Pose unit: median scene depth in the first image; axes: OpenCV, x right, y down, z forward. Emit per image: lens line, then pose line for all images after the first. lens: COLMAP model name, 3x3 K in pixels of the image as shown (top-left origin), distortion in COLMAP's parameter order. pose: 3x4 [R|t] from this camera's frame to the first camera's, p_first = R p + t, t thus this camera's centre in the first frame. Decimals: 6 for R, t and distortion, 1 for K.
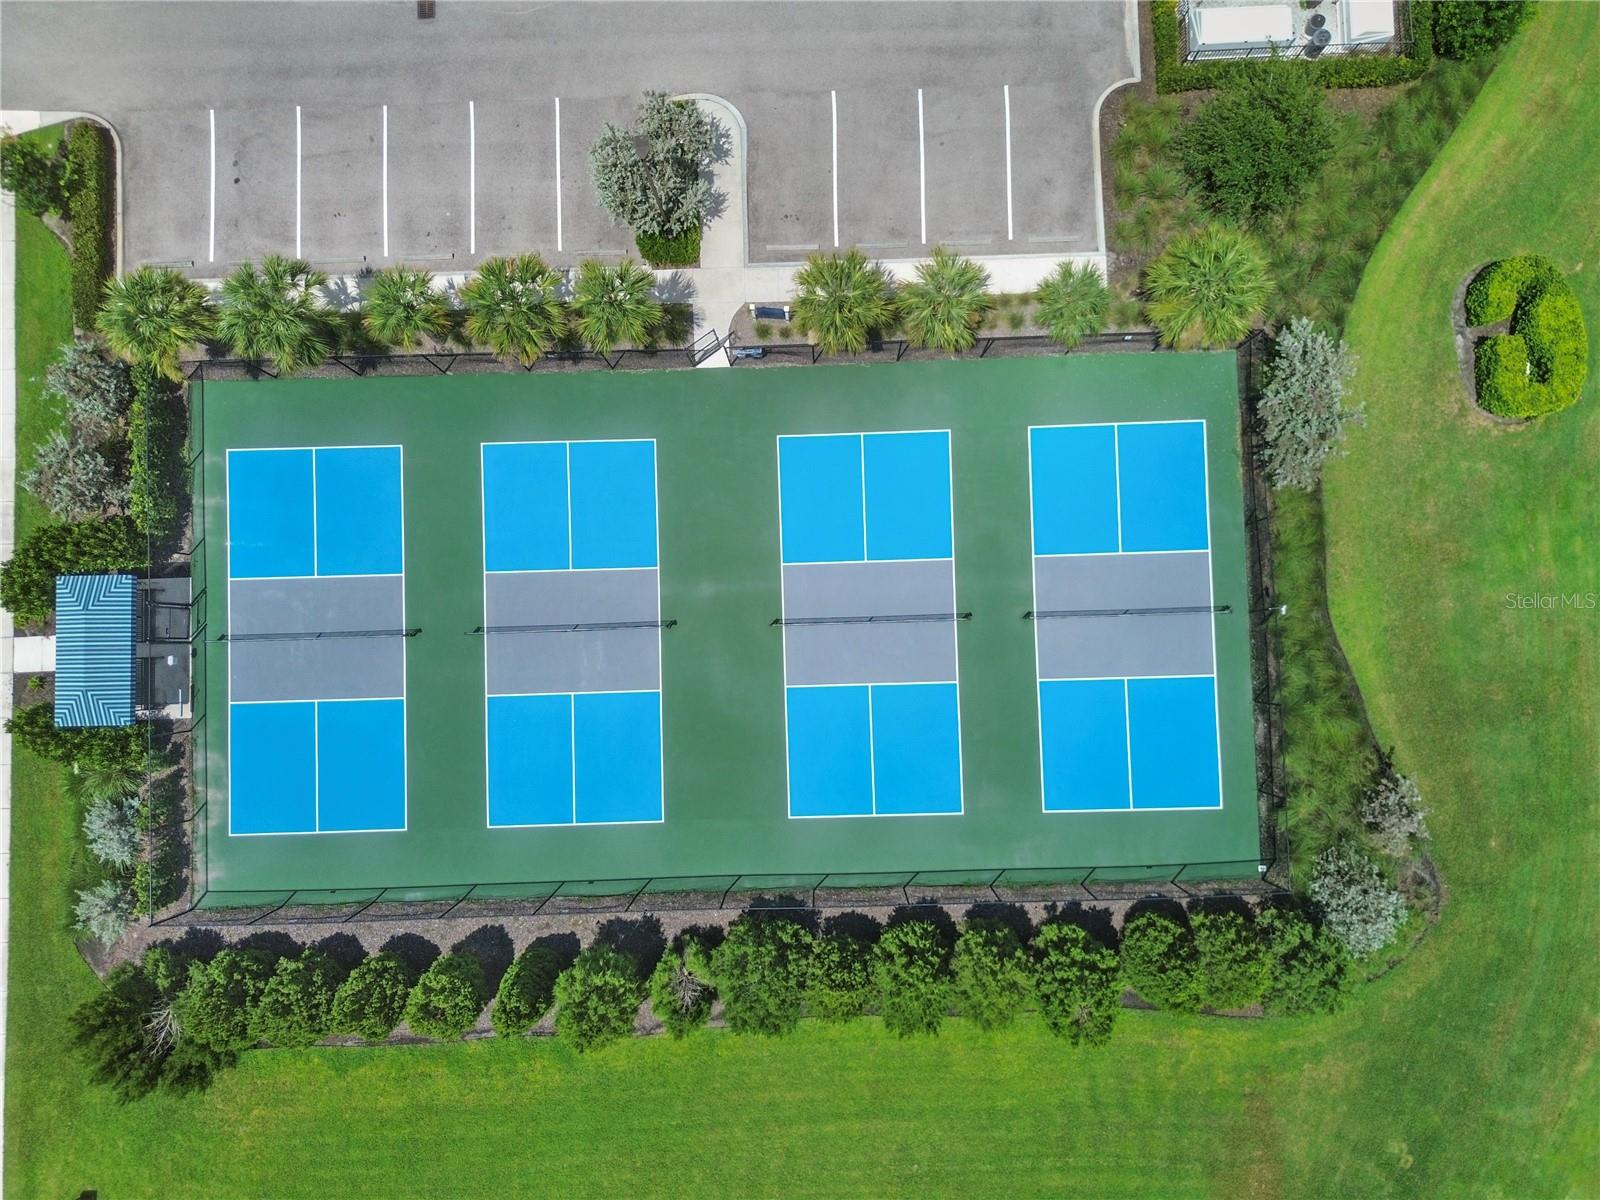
lens RADIAL K [[1113.9, 0, 800.0], [0, 1113.9, 600.0], [0, 0, 1]] dist [0.019448, -0.001804]
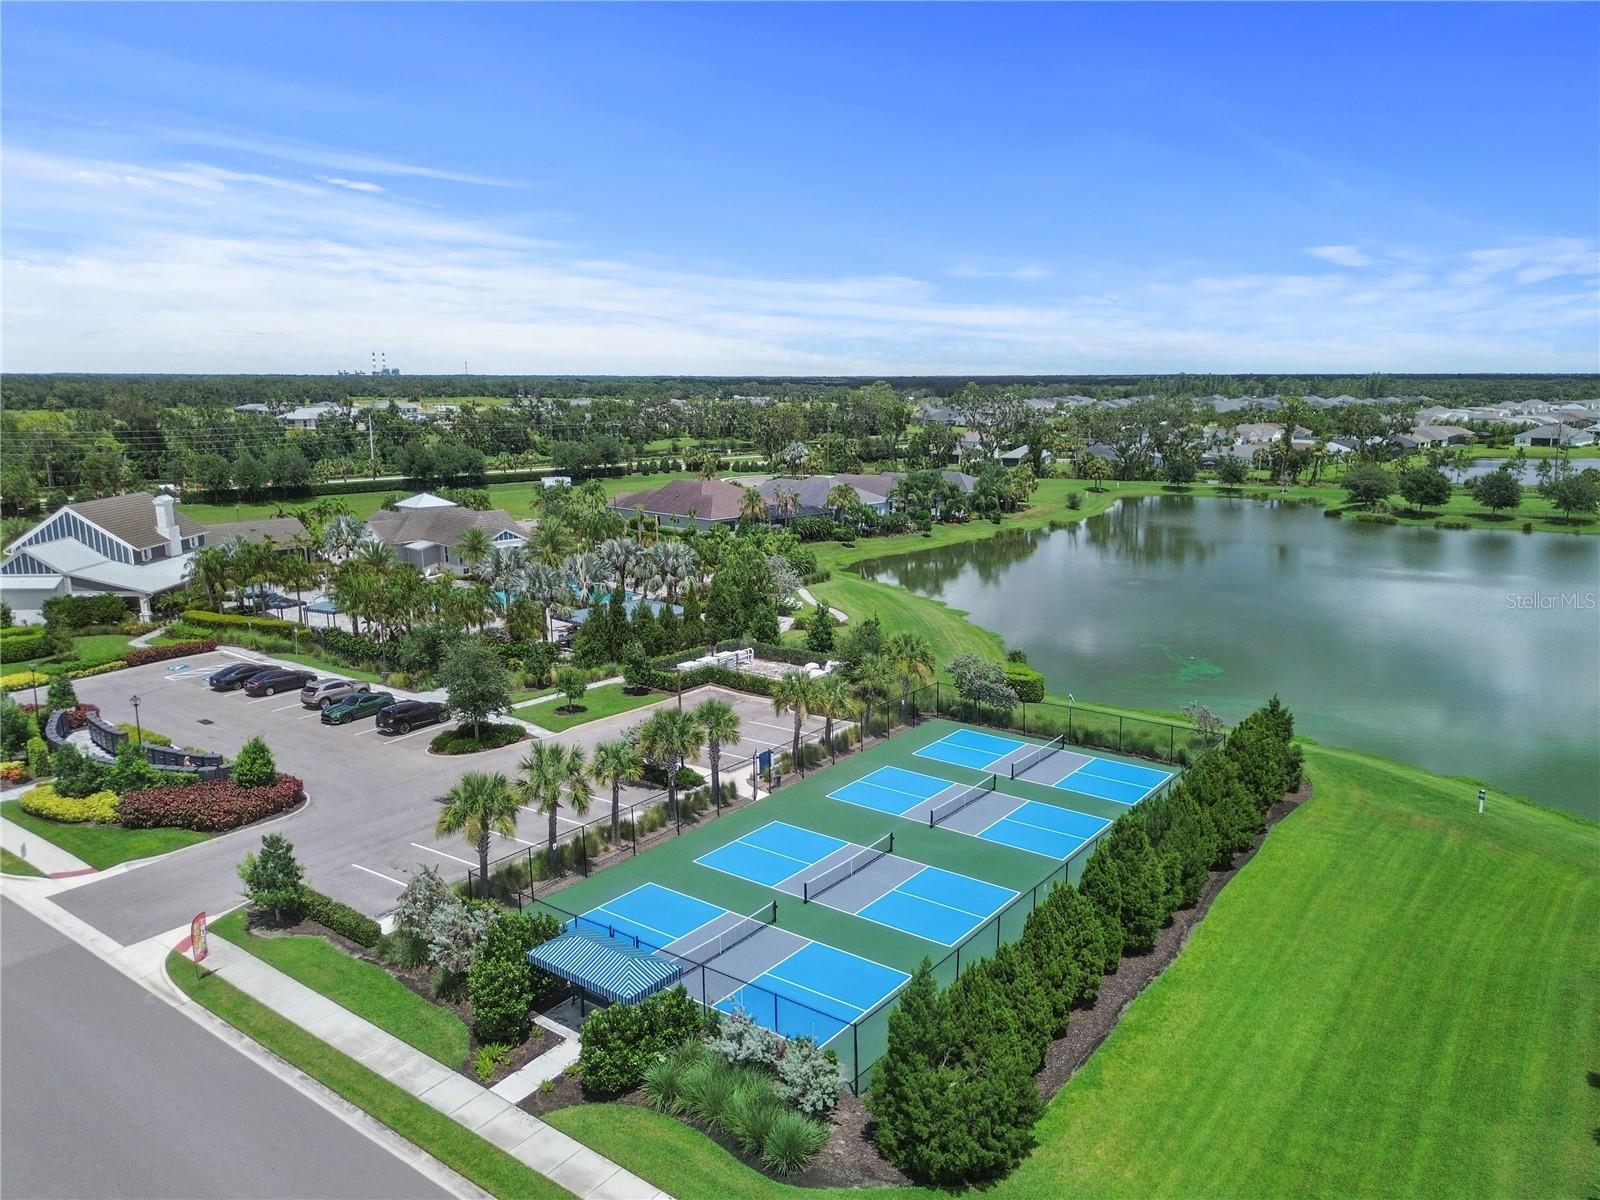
lens RADIAL K [[1113.9, 0, 800.0], [0, 1113.9, 600.0], [0, 0, 1]] dist [0.019448, -0.001804]
pose [[0.617599, -0.135399, 0.774750, -1.168592], [0.785095, 0.164840, -0.597037, 0.687878], [-0.046871, 0.976983, 0.208106, 0.424786]]
